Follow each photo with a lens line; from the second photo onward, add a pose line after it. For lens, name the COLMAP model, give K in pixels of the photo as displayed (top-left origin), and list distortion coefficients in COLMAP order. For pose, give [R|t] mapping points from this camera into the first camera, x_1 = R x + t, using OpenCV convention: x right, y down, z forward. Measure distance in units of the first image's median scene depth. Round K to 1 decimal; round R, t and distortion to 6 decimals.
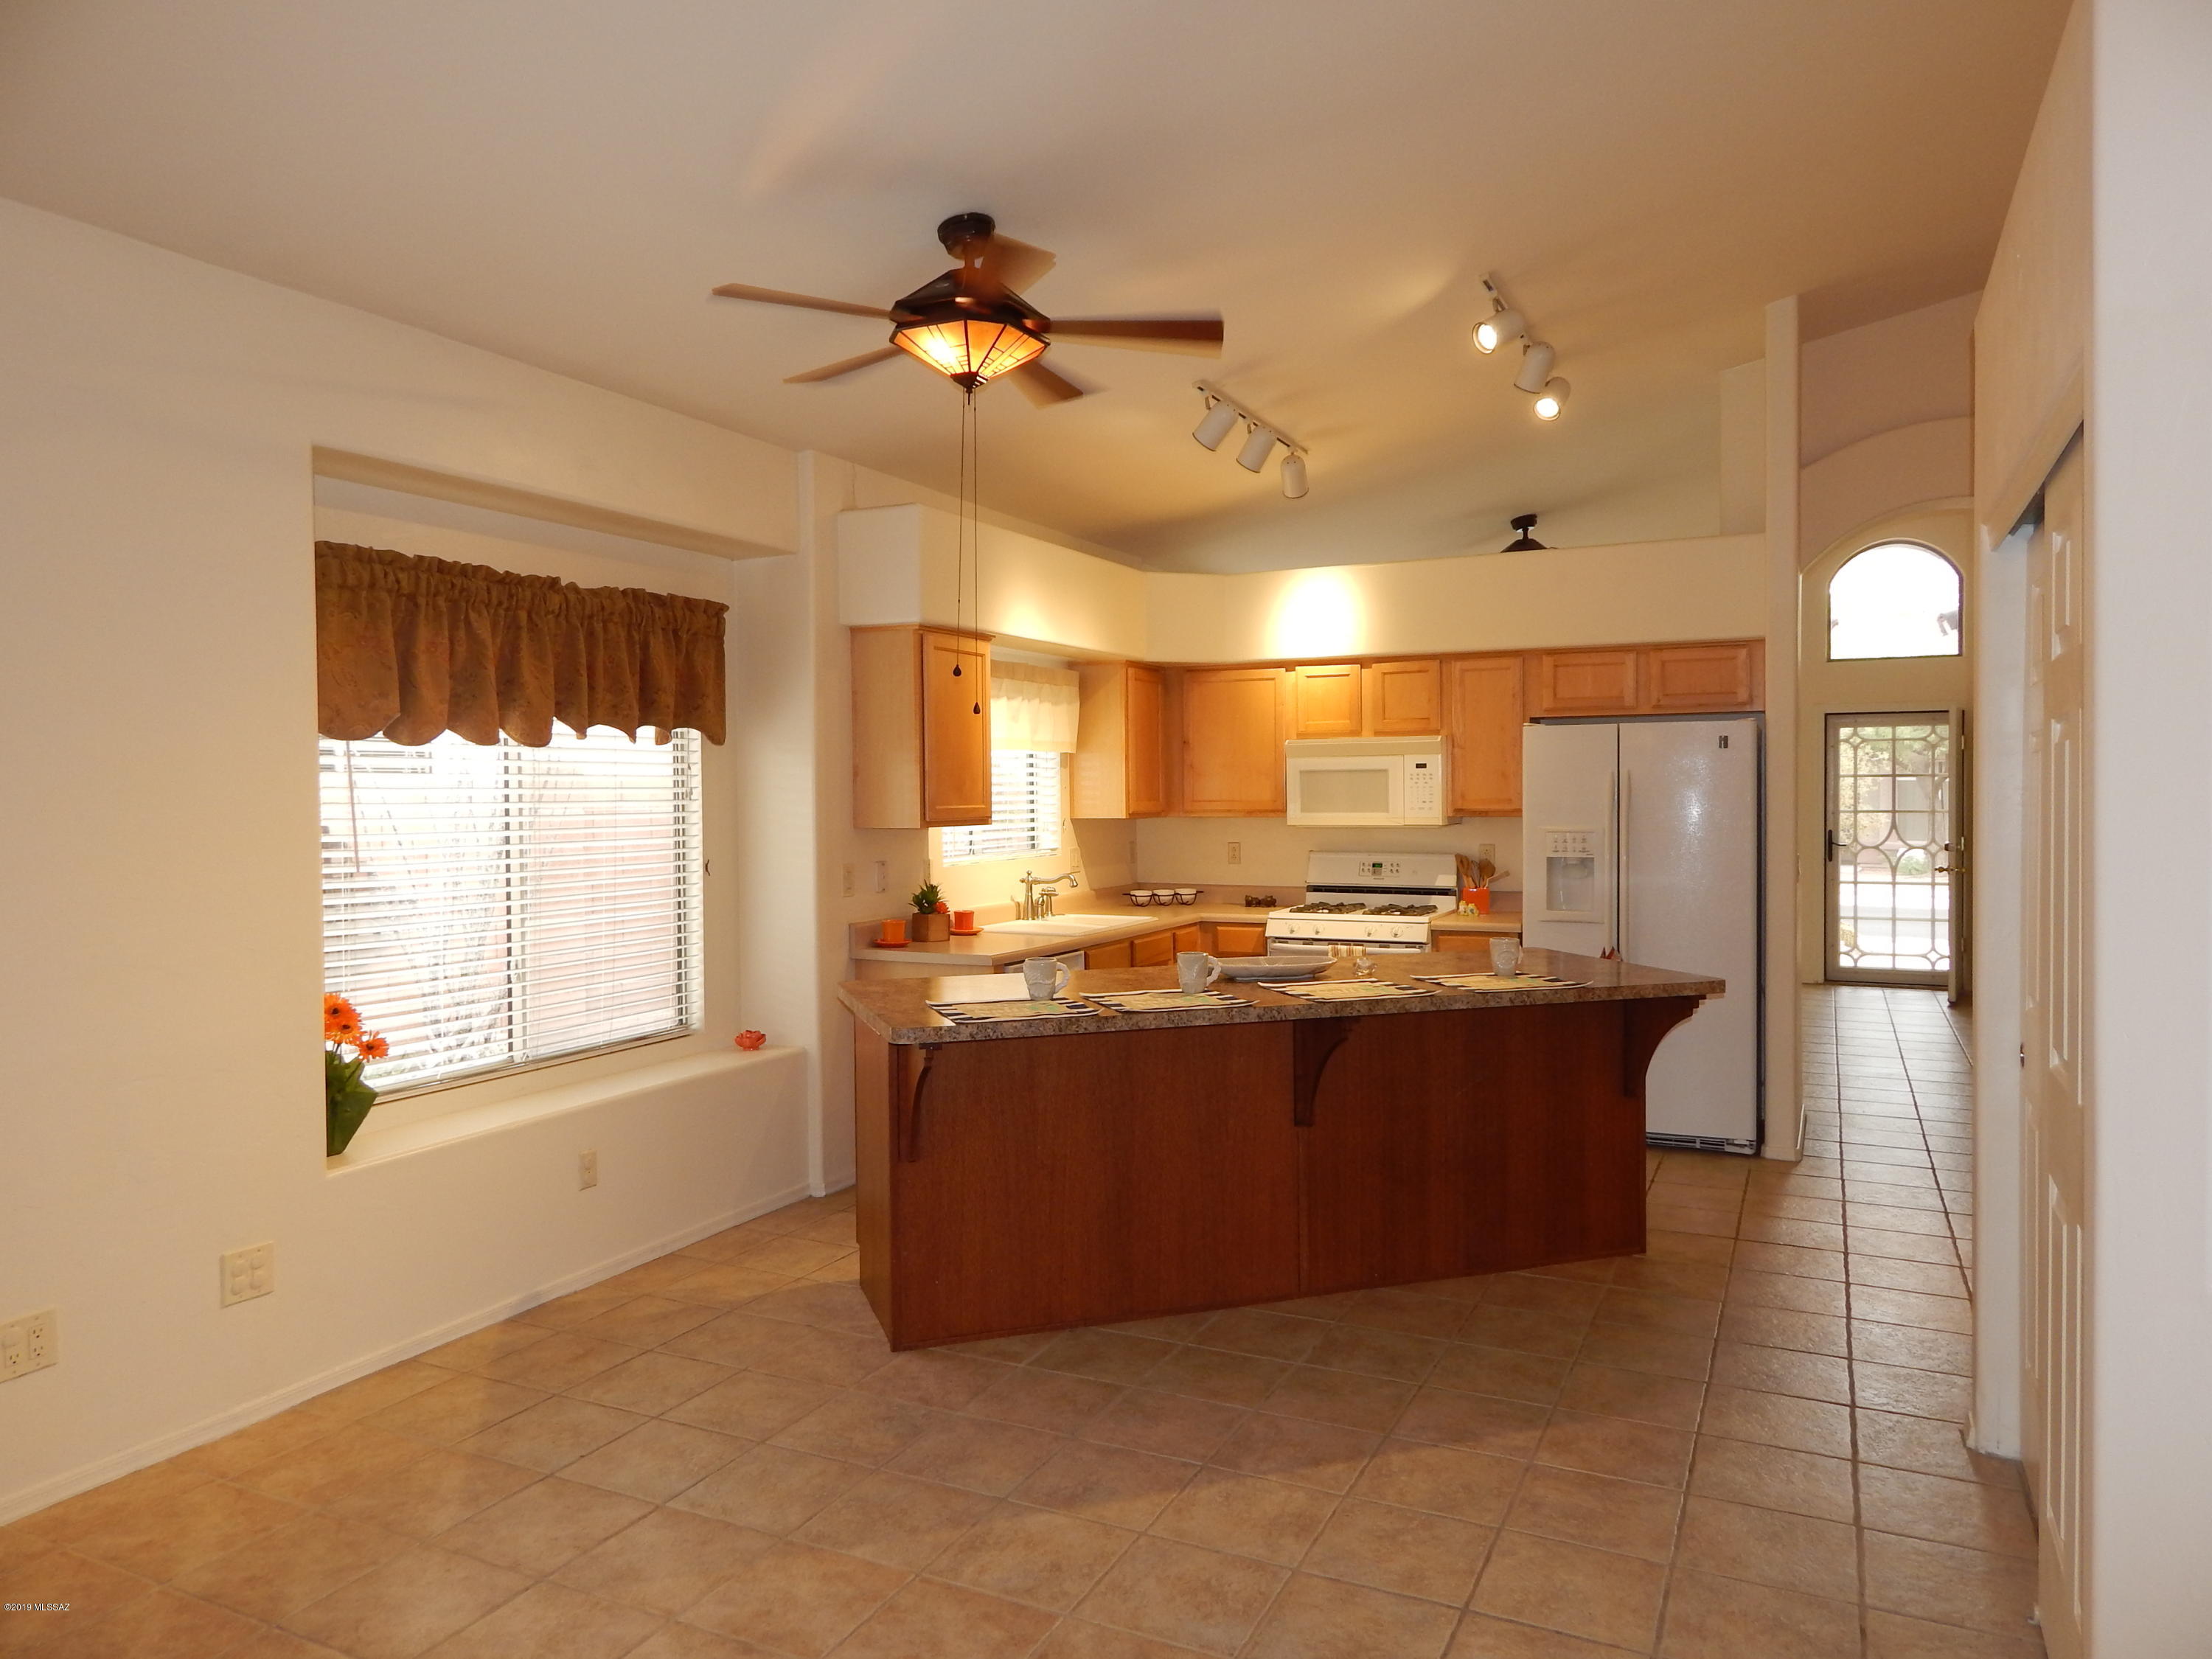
lens RADIAL K [[1476.8, 0, 1140.4], [0, 1476.8, 813.4], [0, 0, 1]] dist [0.054495, -0.000116]
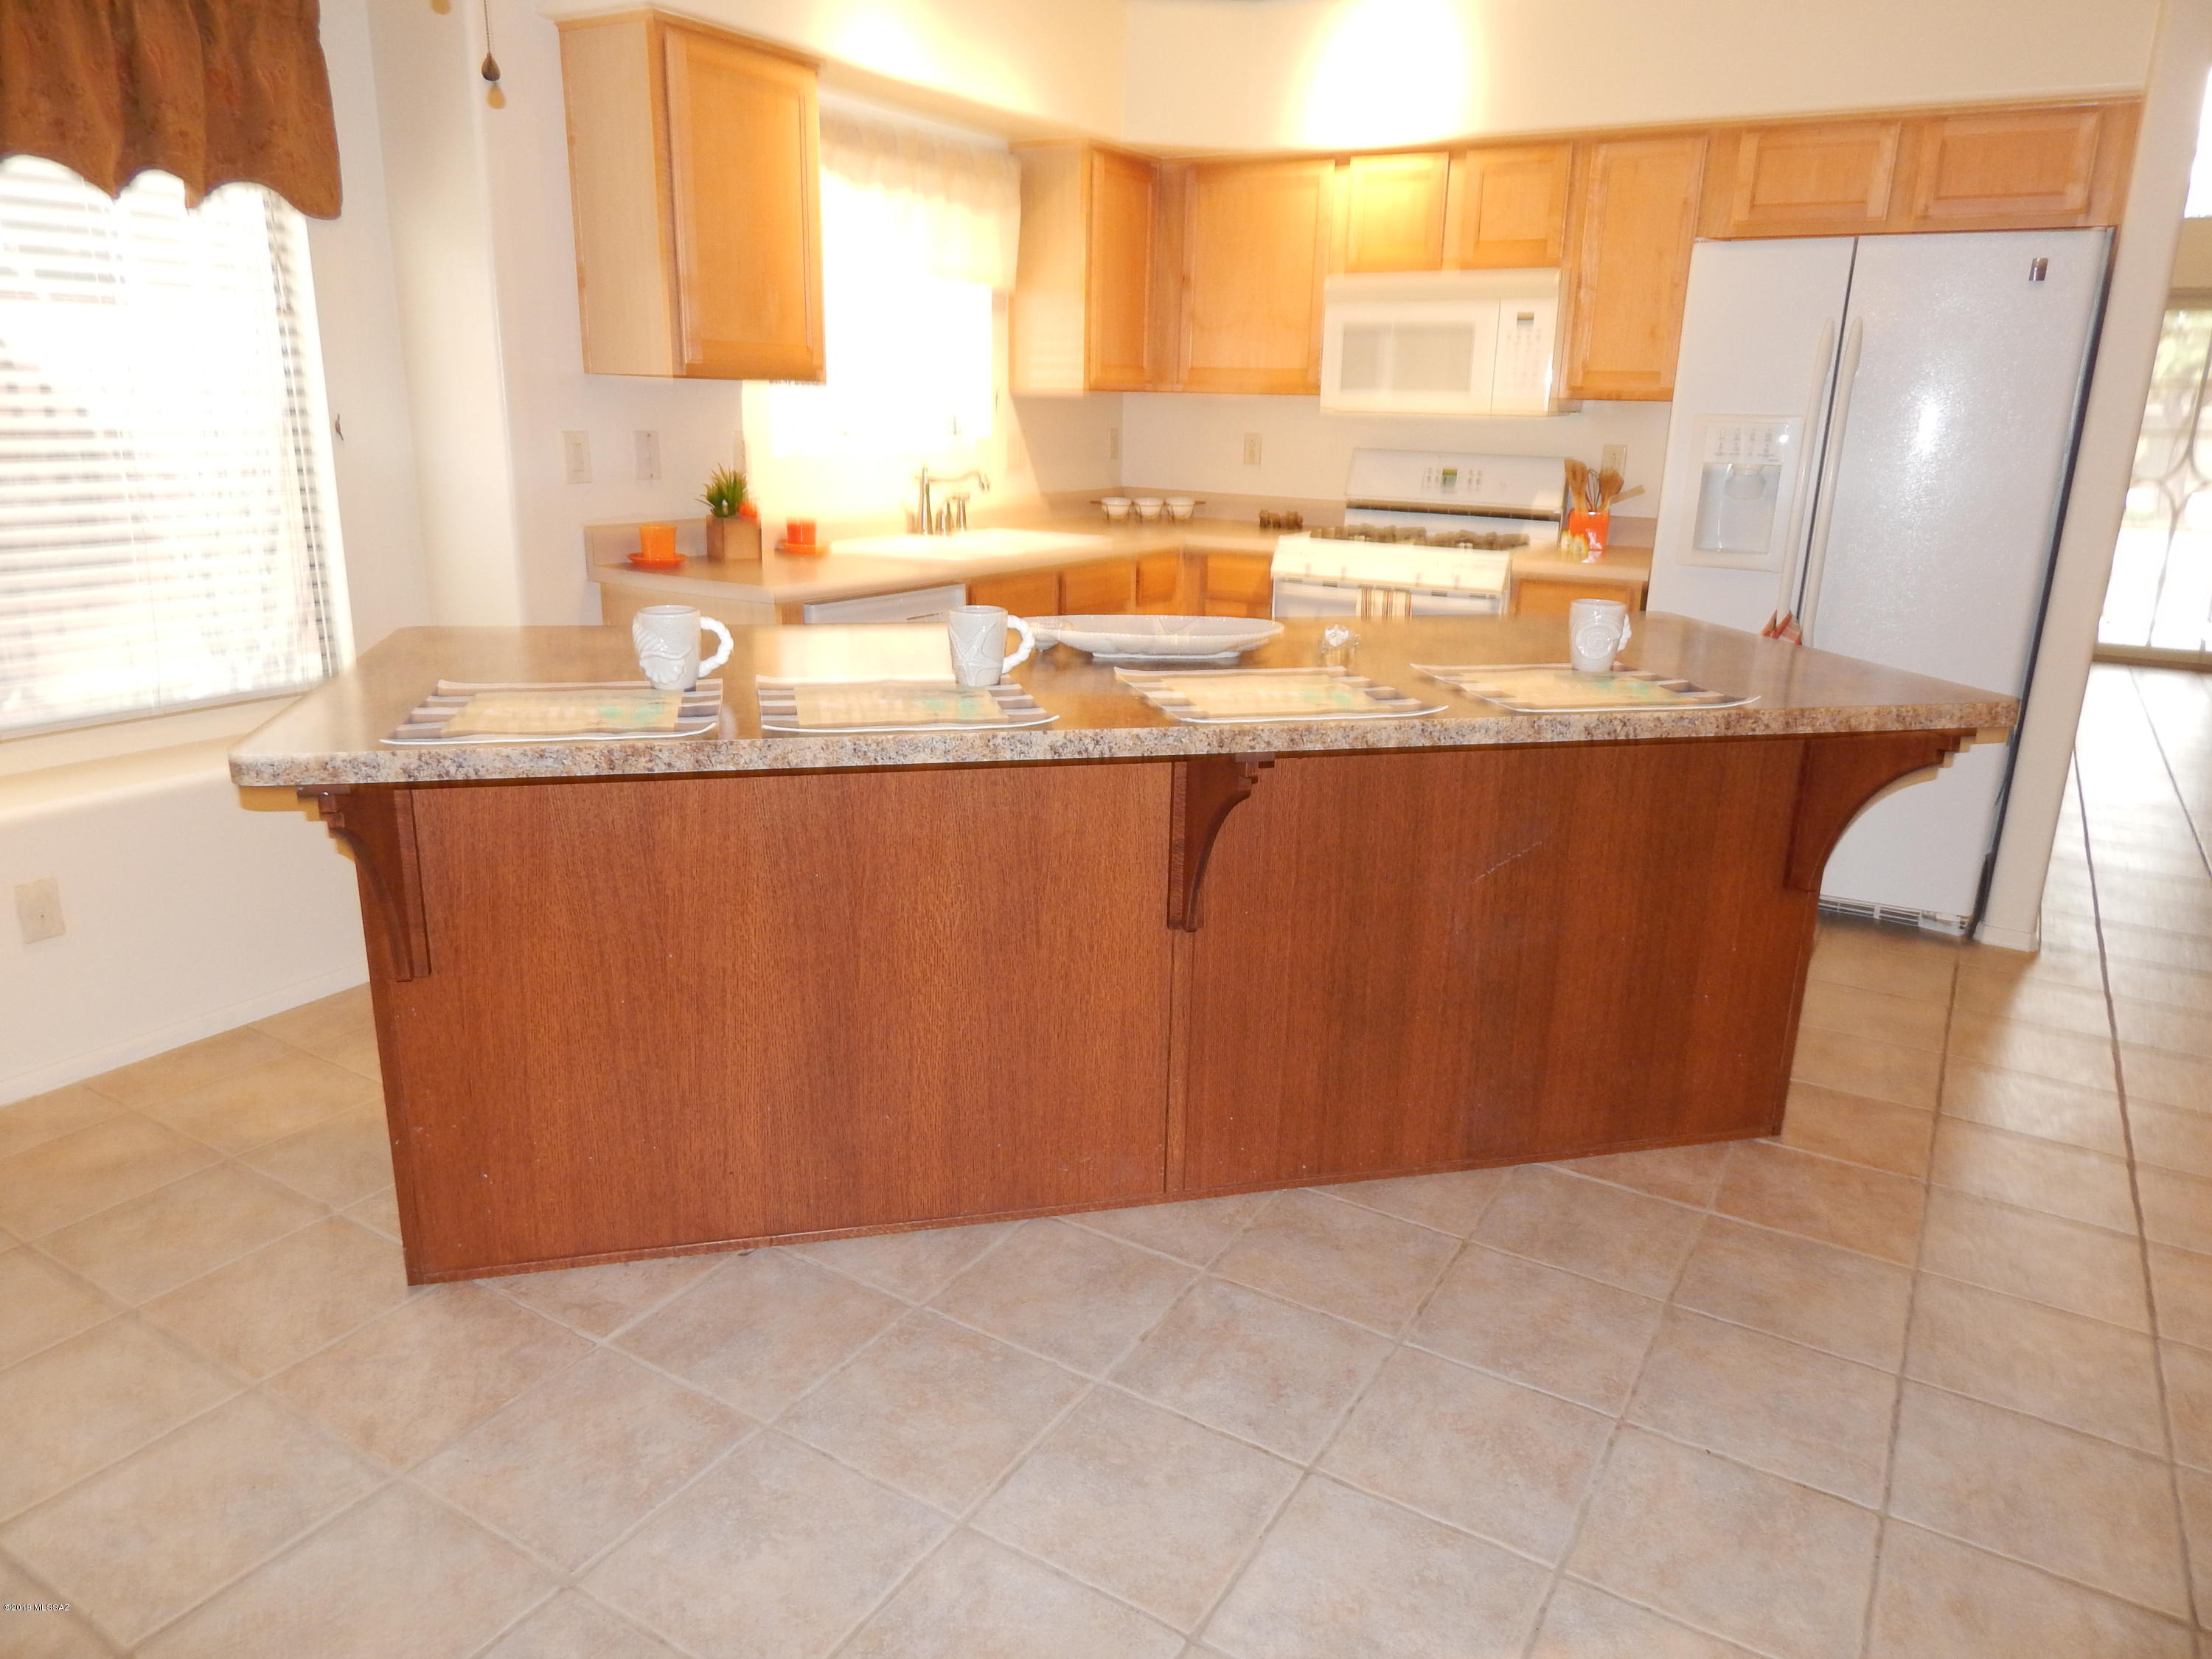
lens RADIAL K [[1469.7, 0, 1115.9], [0, 1469.7, 818.4], [0, 0, 1]] dist [0.034295, -0.026216]
pose [[0.993852, 0.056734, -0.095073, 0.090239], [-0.030432, 0.965635, 0.258115, 0.018845], [0.106449, -0.253635, 0.961425, 0.317316]]
